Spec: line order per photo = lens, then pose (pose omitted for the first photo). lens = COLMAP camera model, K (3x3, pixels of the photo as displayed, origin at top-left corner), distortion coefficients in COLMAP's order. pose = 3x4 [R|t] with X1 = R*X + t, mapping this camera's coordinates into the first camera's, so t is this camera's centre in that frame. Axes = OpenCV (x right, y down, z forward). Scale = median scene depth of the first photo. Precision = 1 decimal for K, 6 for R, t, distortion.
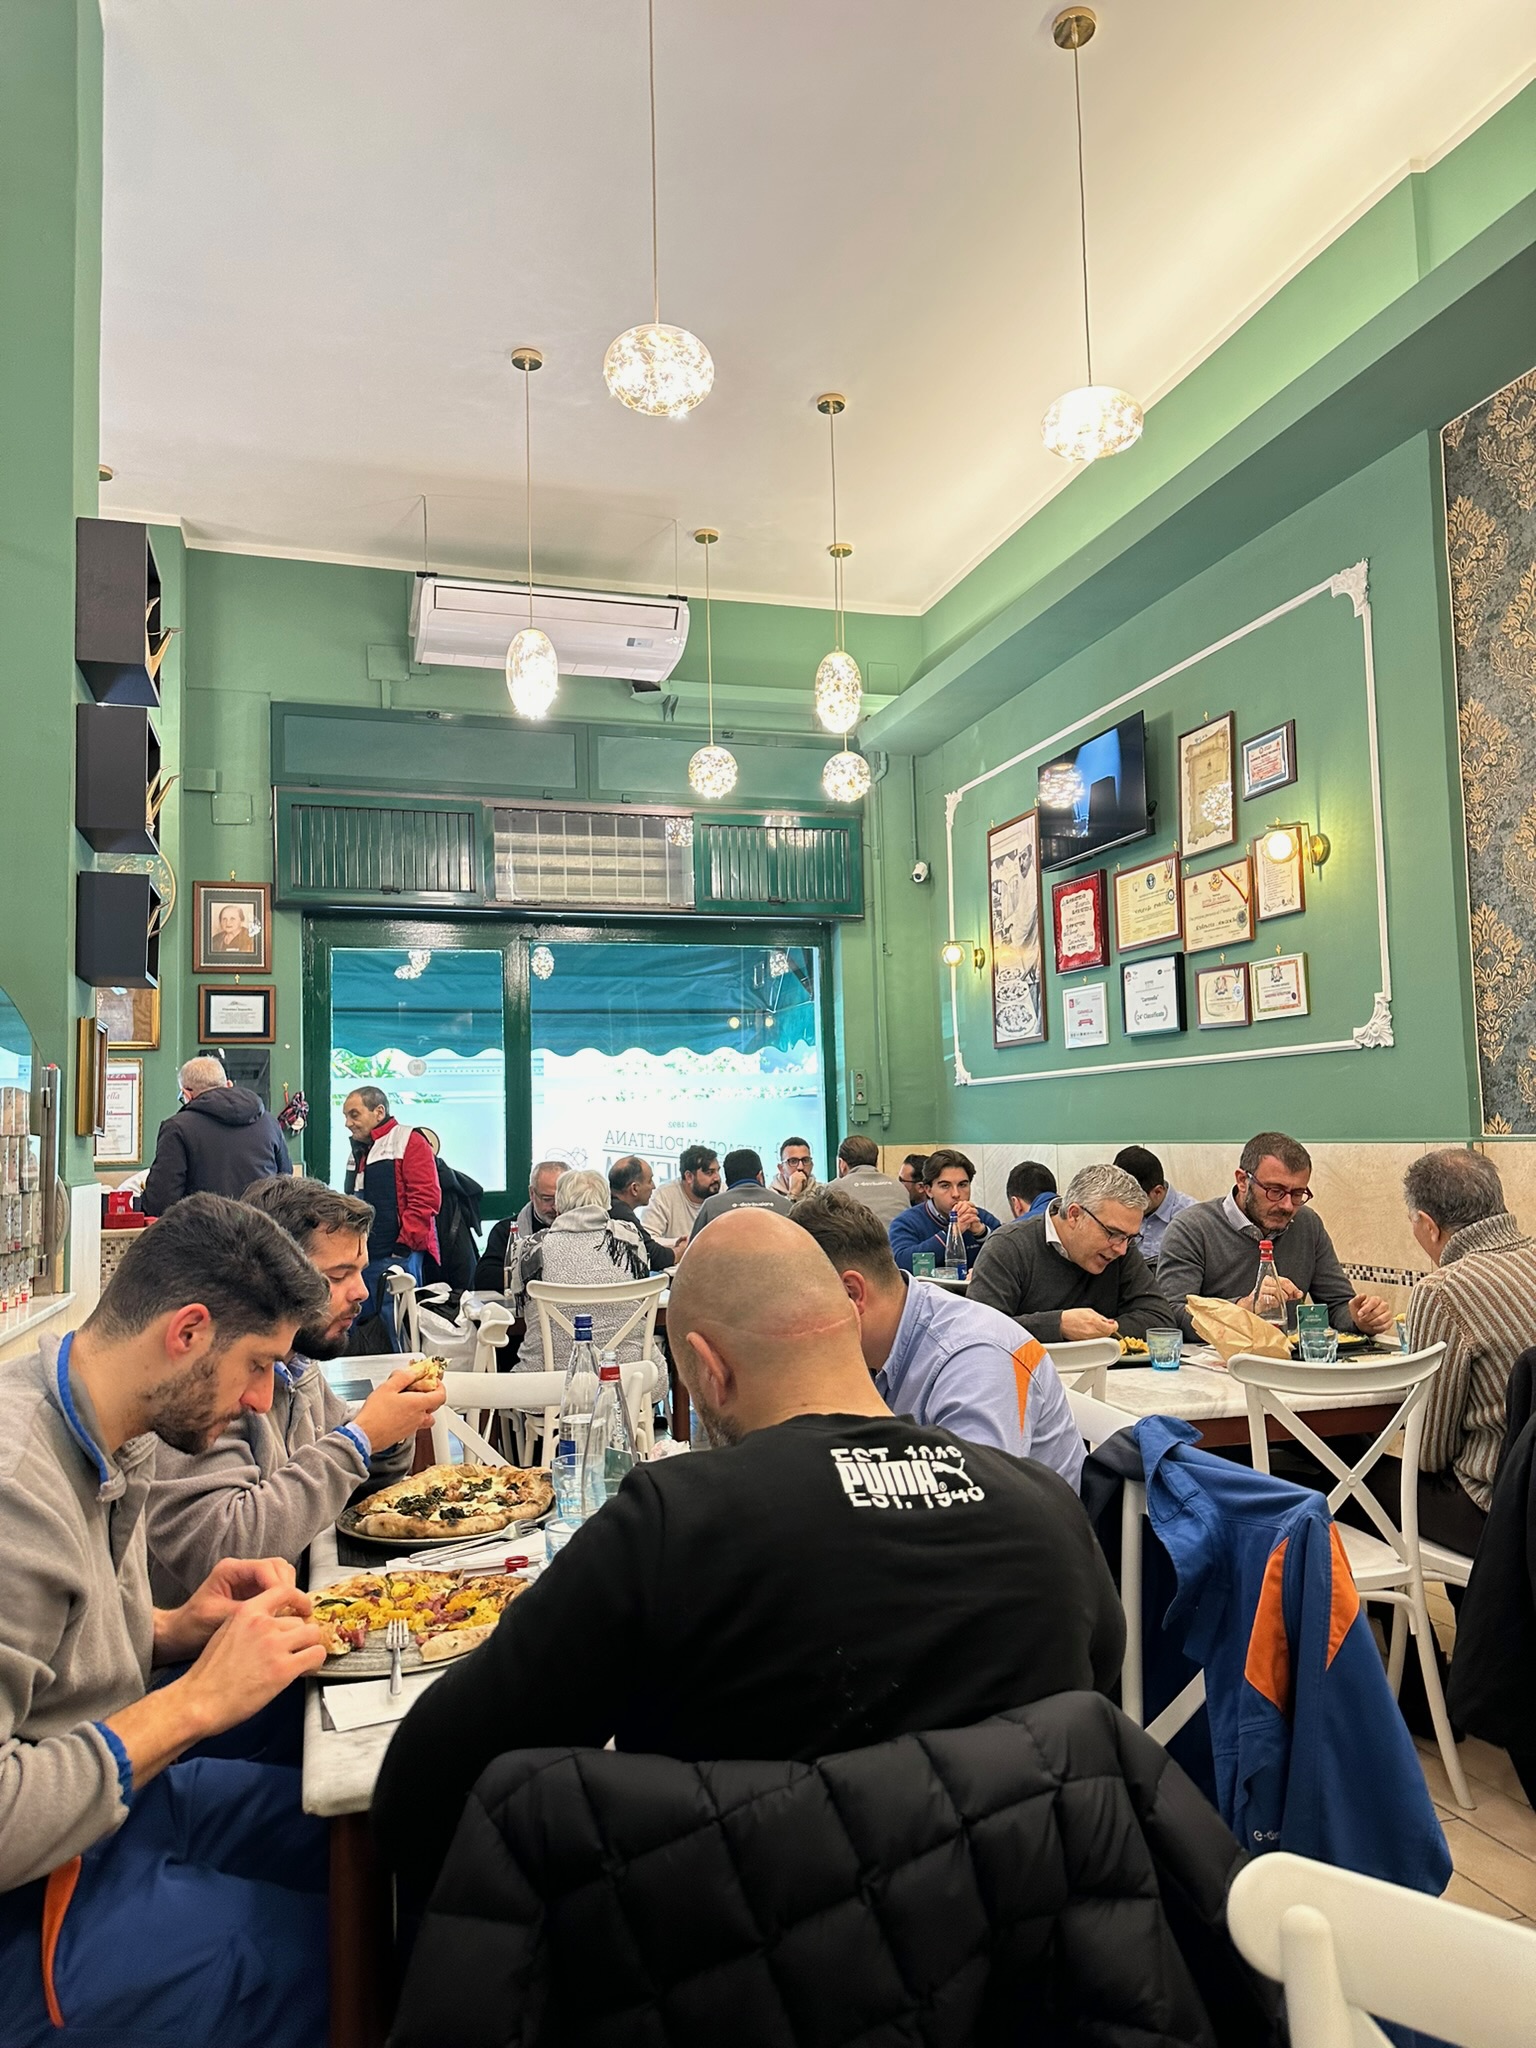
lens RADIAL K [[1421.4, 0, 767.5], [0, 1421.4, 1023.5], [0, 0, 1]] dist [-0.004131, 0.005830]
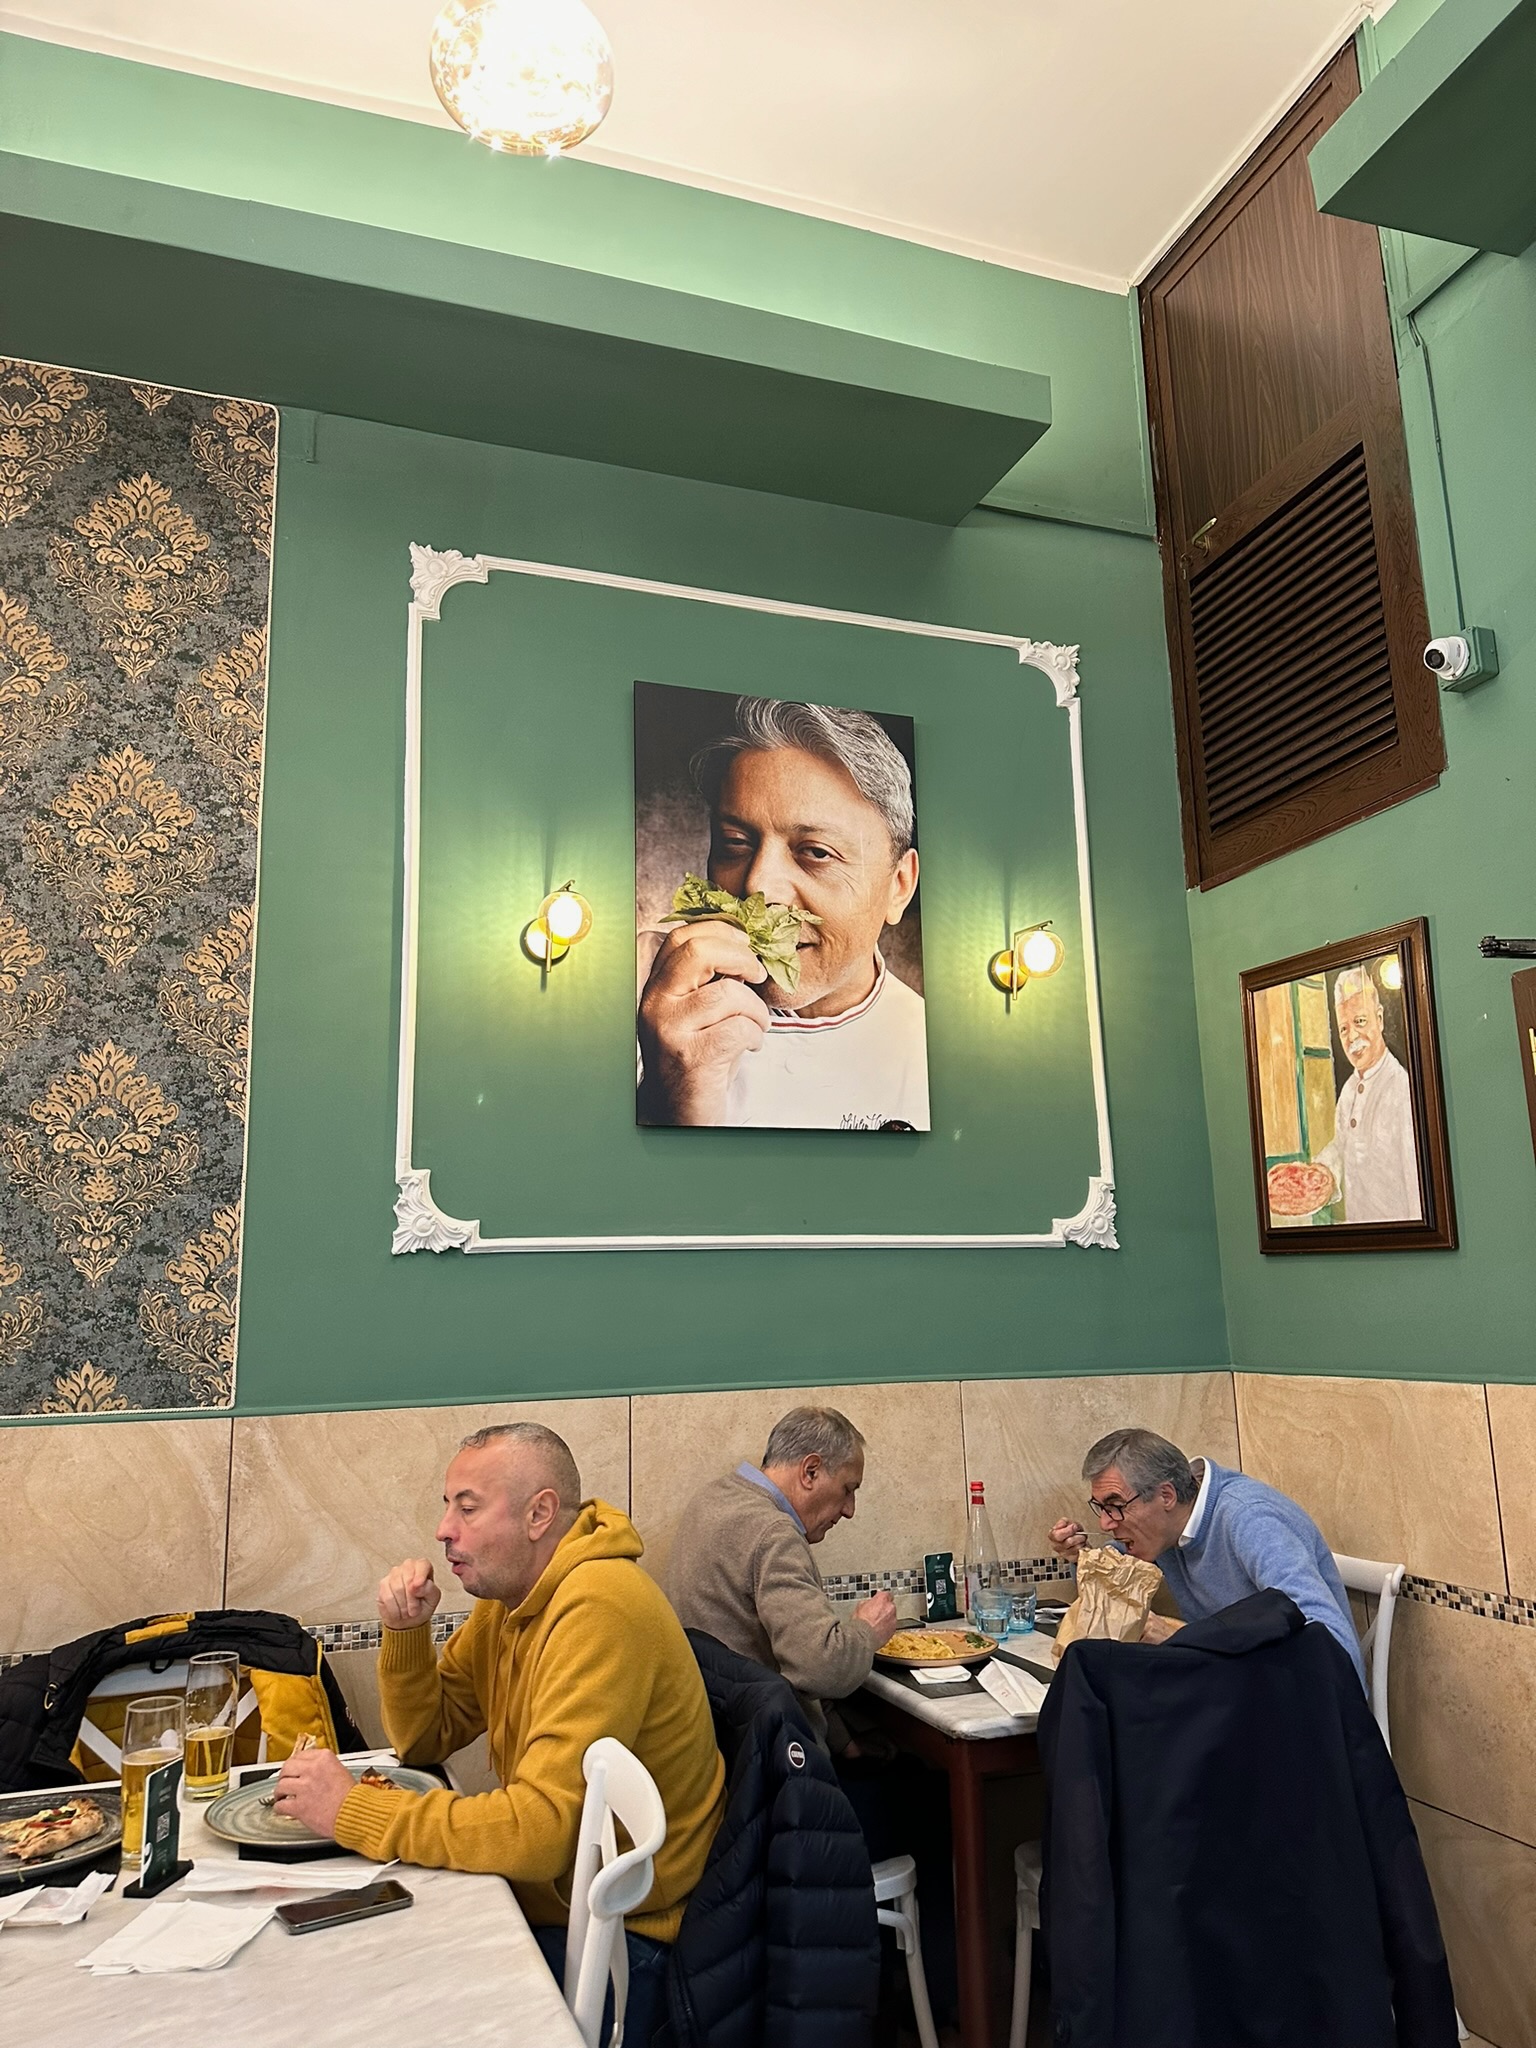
lens RADIAL K [[1560.5, 0, 768.9], [0, 1560.5, 1025.3], [0, 0, 1]] dist [-0.008175, -0.001618]
pose [[-0.074557, 0.223544, 0.971838, -0.355205], [-0.051276, 0.972402, -0.227608, 0.089506], [-0.995898, -0.066802, -0.061037, 1.102011]]
